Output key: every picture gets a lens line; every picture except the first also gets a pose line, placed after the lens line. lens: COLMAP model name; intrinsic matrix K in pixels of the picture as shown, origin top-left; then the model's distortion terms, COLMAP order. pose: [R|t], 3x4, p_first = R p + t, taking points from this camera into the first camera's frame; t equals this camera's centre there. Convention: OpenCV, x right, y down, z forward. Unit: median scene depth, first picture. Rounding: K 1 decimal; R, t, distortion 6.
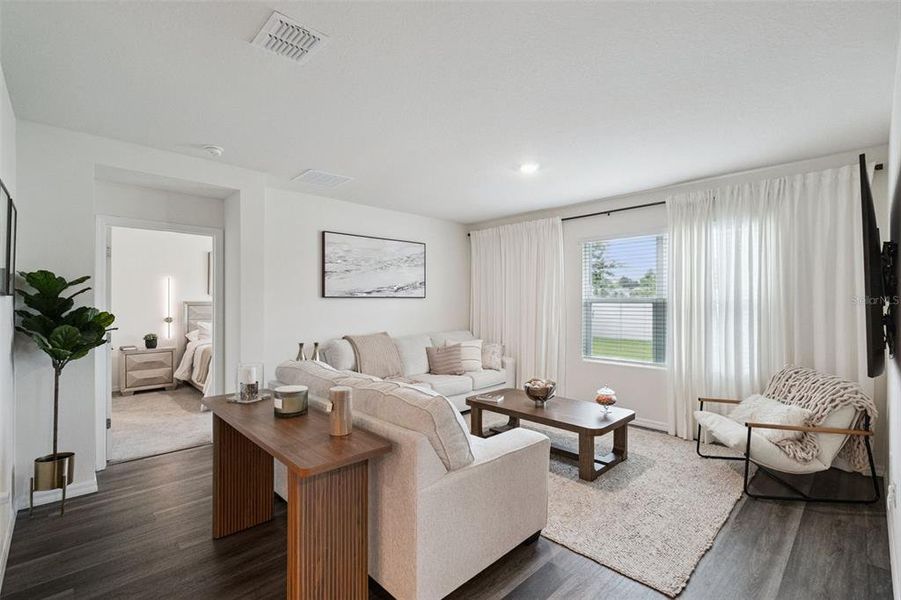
lens RADIAL K [[412.6, 0, 453.0], [0, 412.6, 298.7], [0, 0, 1]] dist [-0.004309, 0.001255]
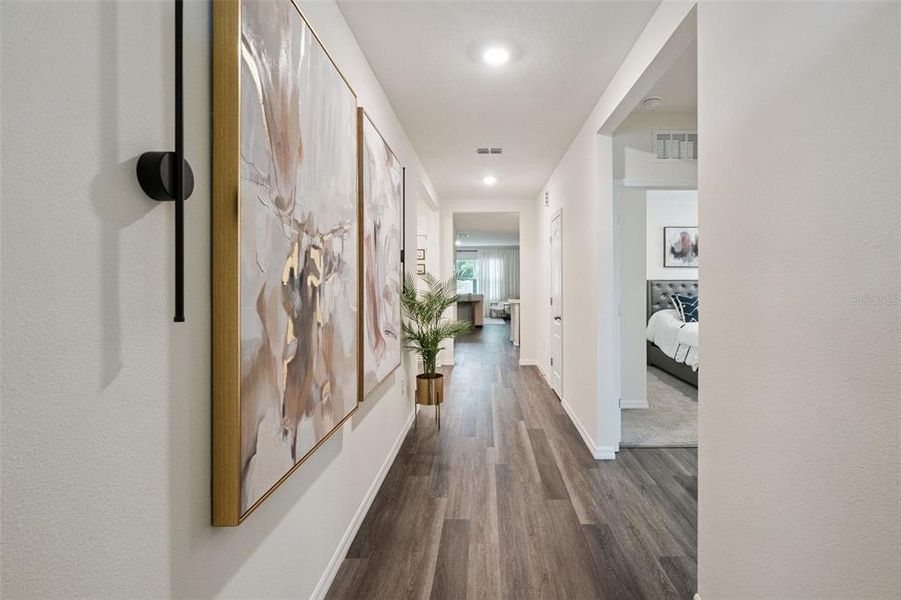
lens RADIAL K [[434.2, 0, 486.4], [0, 434.2, 280.4], [0, 0, 1]] dist [-0.002606, -0.000075]
pose [[0.693312, 0.011126, 0.720551, -2.300693], [-0.010136, 0.999932, -0.005687, 0.039669], [-0.720566, -0.003361, 0.693378, -1.770840]]
